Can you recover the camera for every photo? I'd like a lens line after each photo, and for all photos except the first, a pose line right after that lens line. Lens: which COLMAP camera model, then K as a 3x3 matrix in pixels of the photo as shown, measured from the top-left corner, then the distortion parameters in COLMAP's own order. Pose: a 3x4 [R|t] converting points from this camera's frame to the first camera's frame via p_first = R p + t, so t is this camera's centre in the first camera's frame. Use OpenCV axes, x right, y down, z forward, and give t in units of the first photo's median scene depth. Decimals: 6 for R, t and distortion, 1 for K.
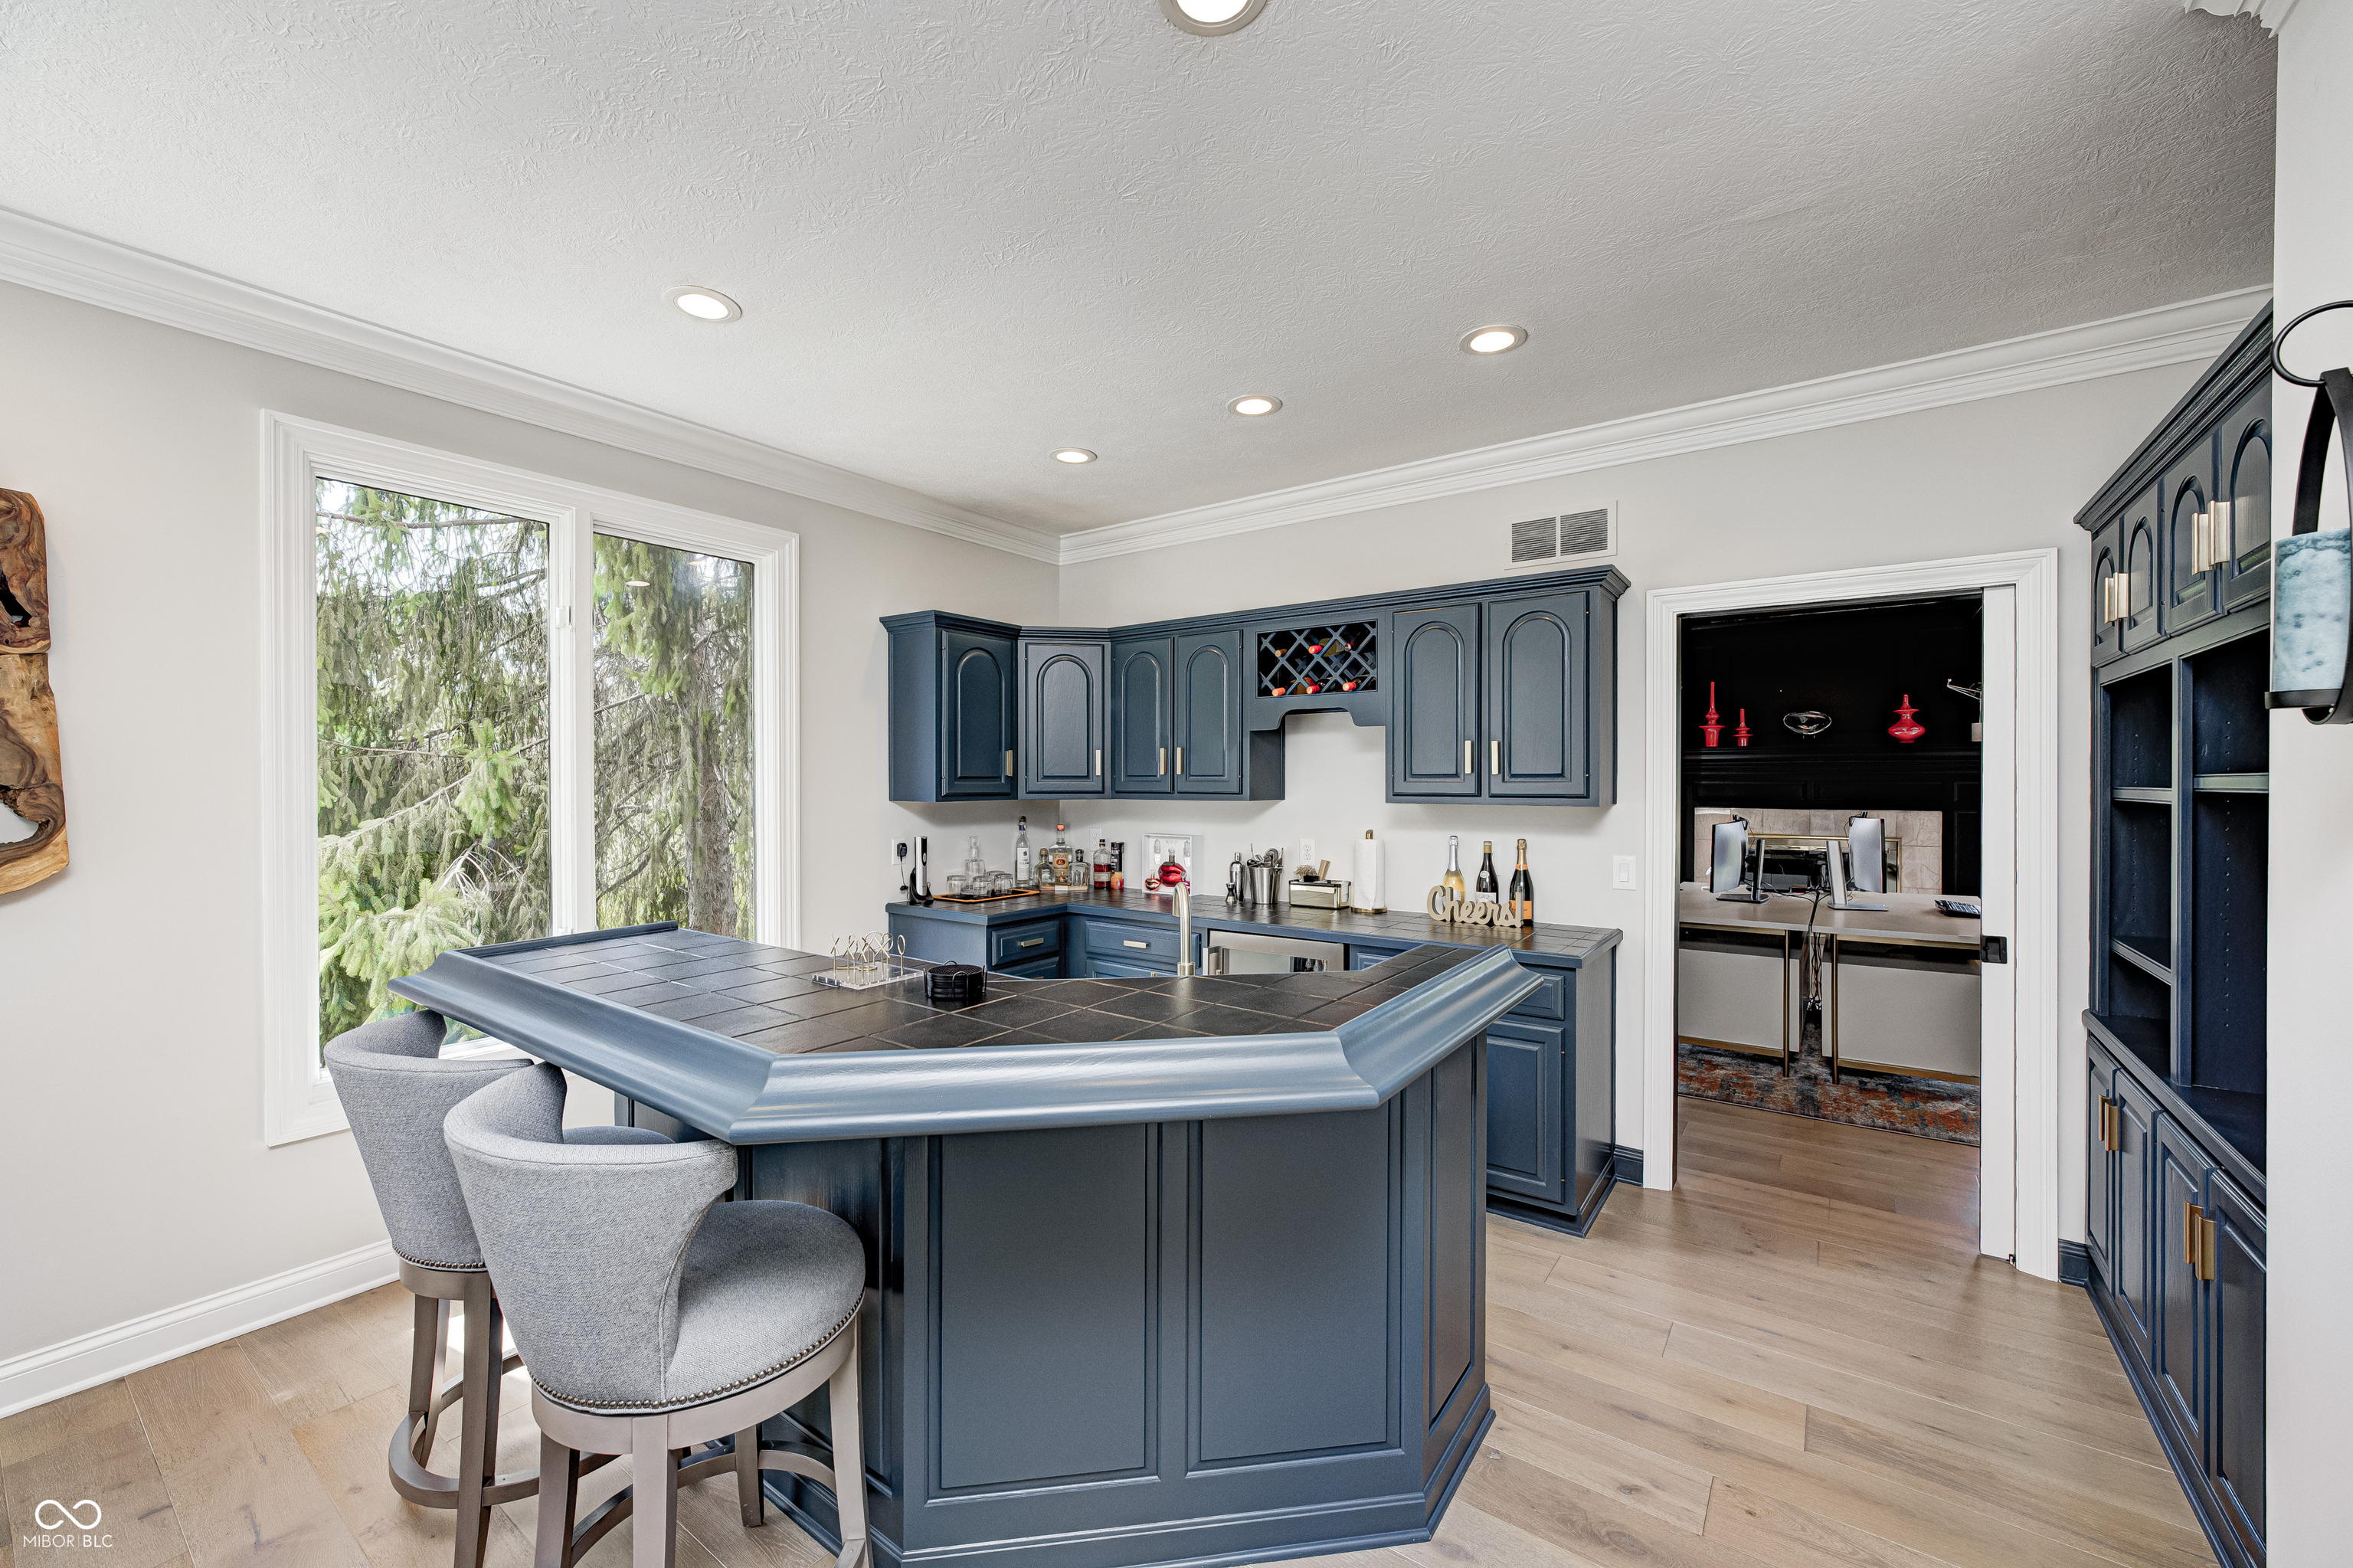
lens RADIAL K [[923.5, 0, 1176.5], [0, 923.5, 784.0], [0, 0, 1]] dist [0.000884, 0.000184]
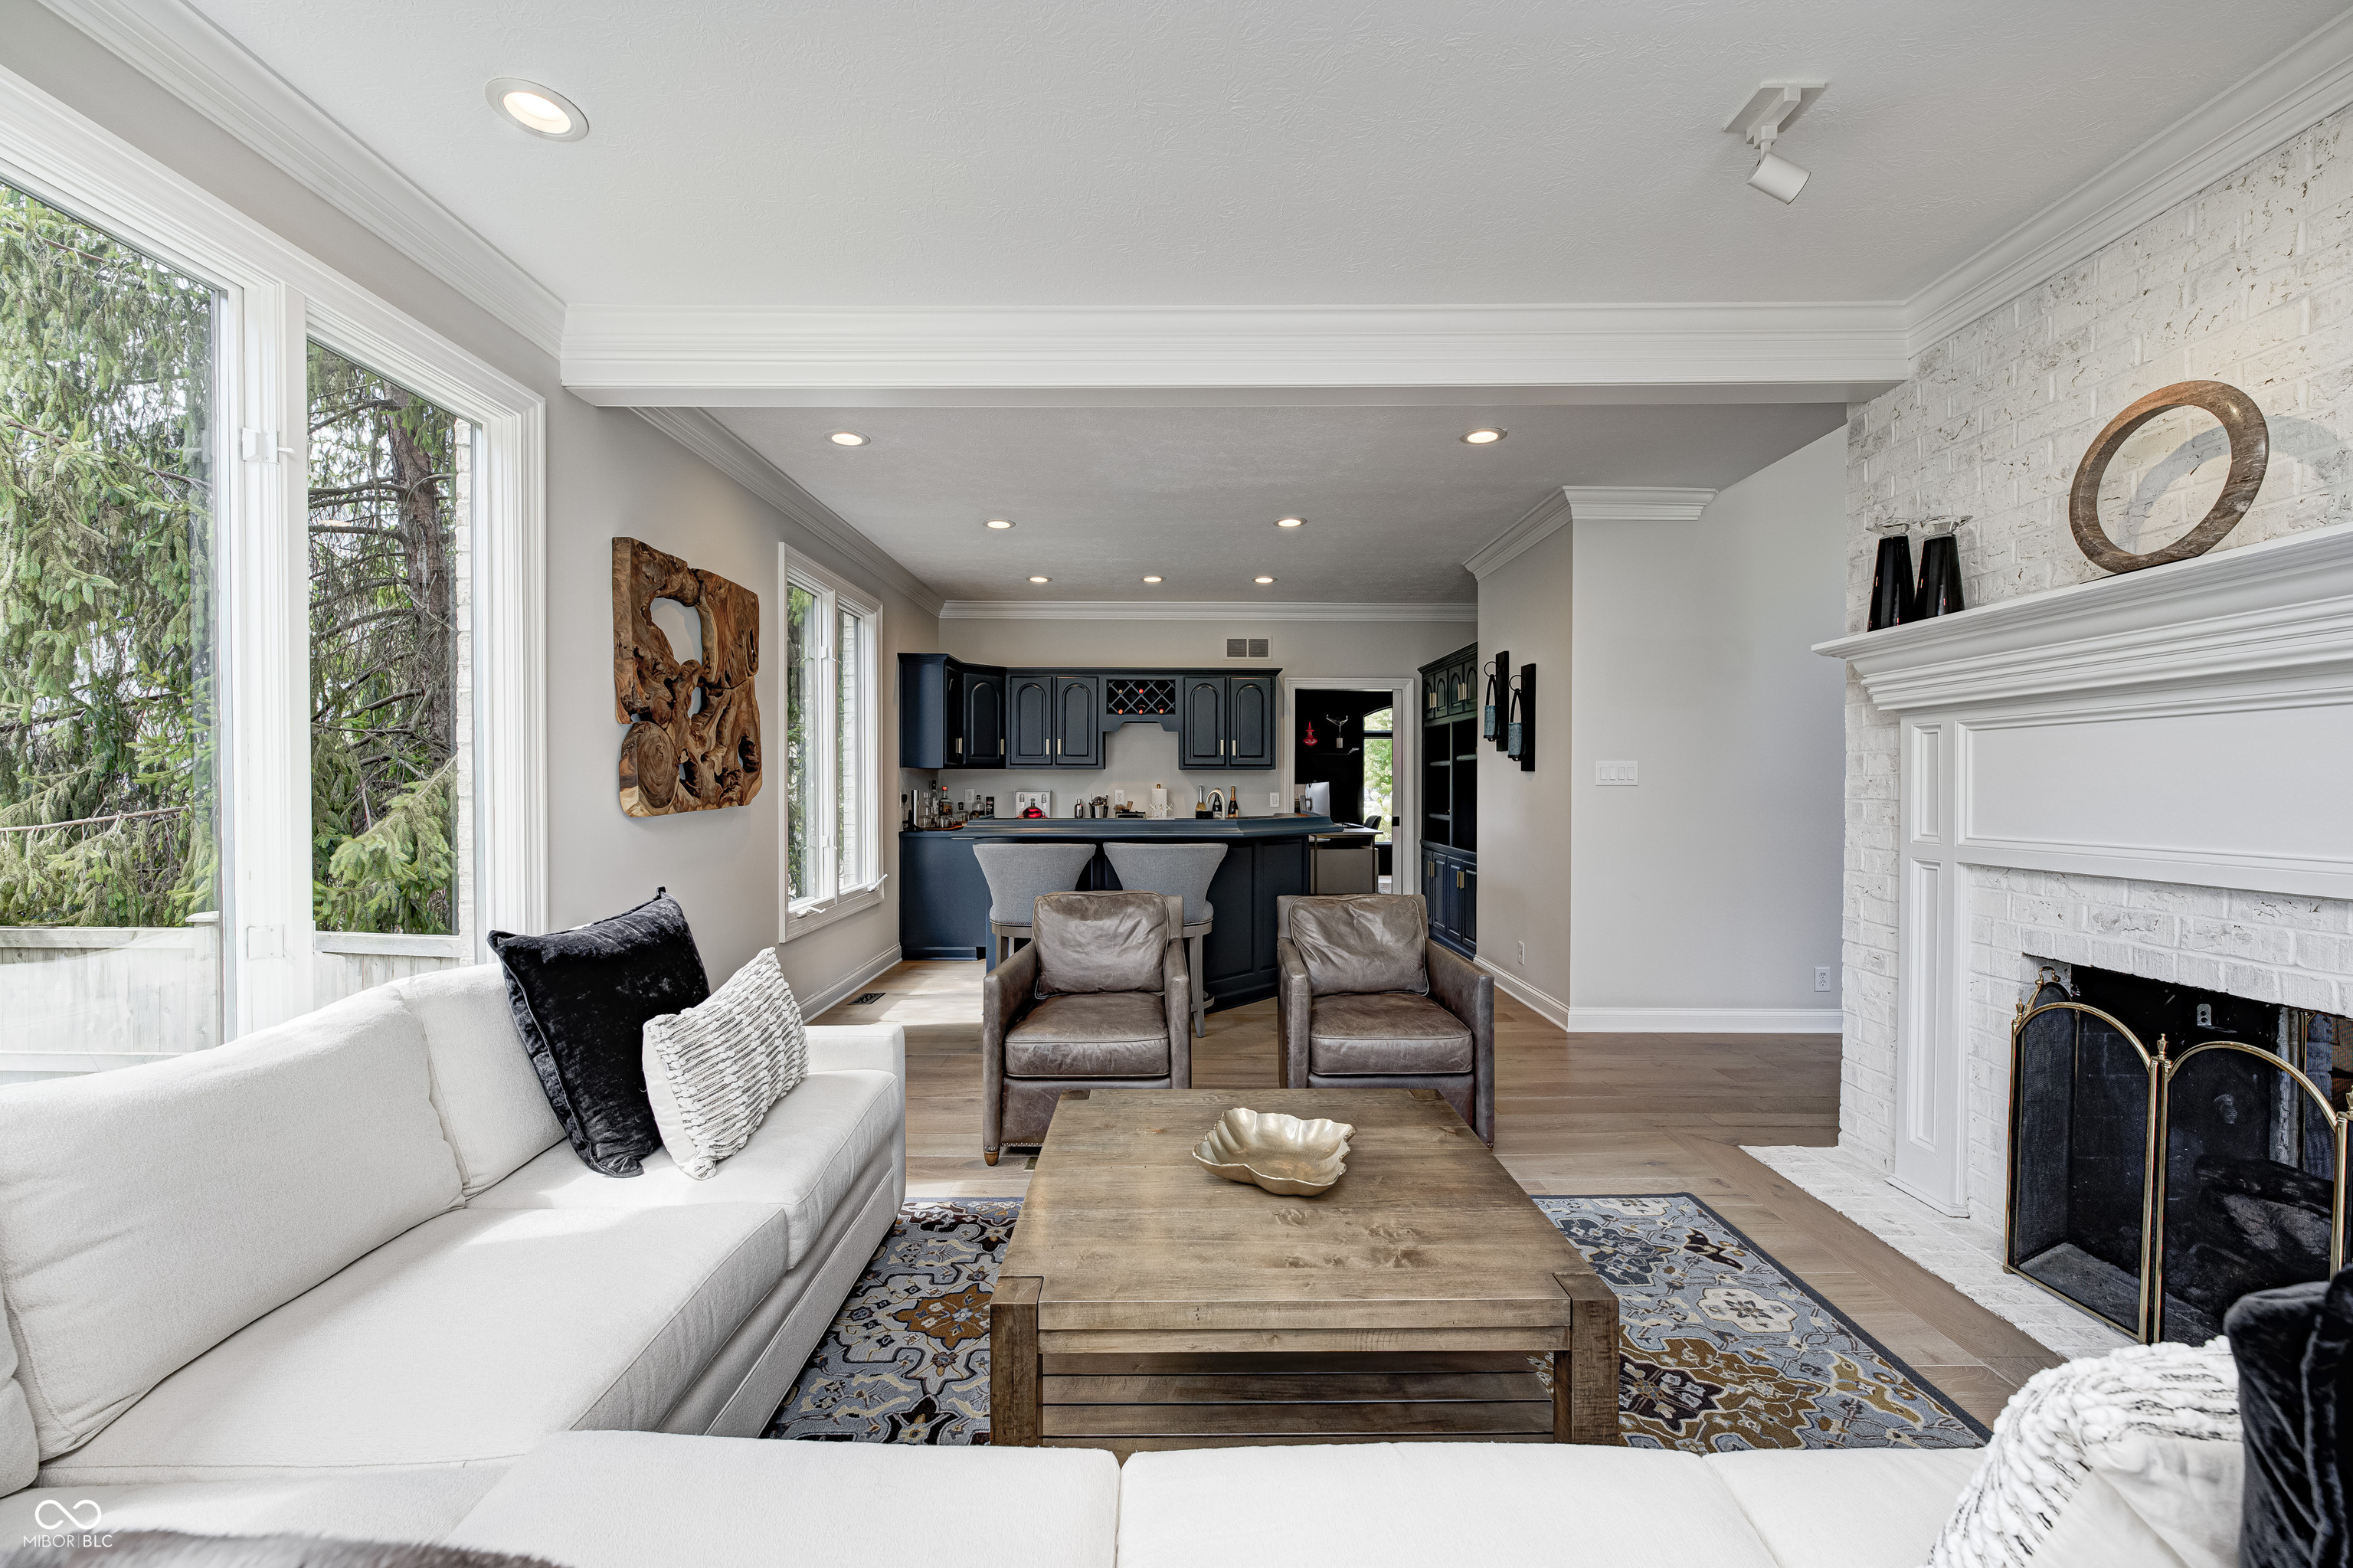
lens RADIAL K [[923.5, 0, 1176.5], [0, 923.5, 784.0], [0, 0, 1]] dist [0.000884, 0.000184]
pose [[0.809921, 0.000498, 0.586539, -0.951347], [-0.001249, 0.999999, 0.000876, 0.049352], [-0.586538, -0.001442, 0.809920, -0.635651]]
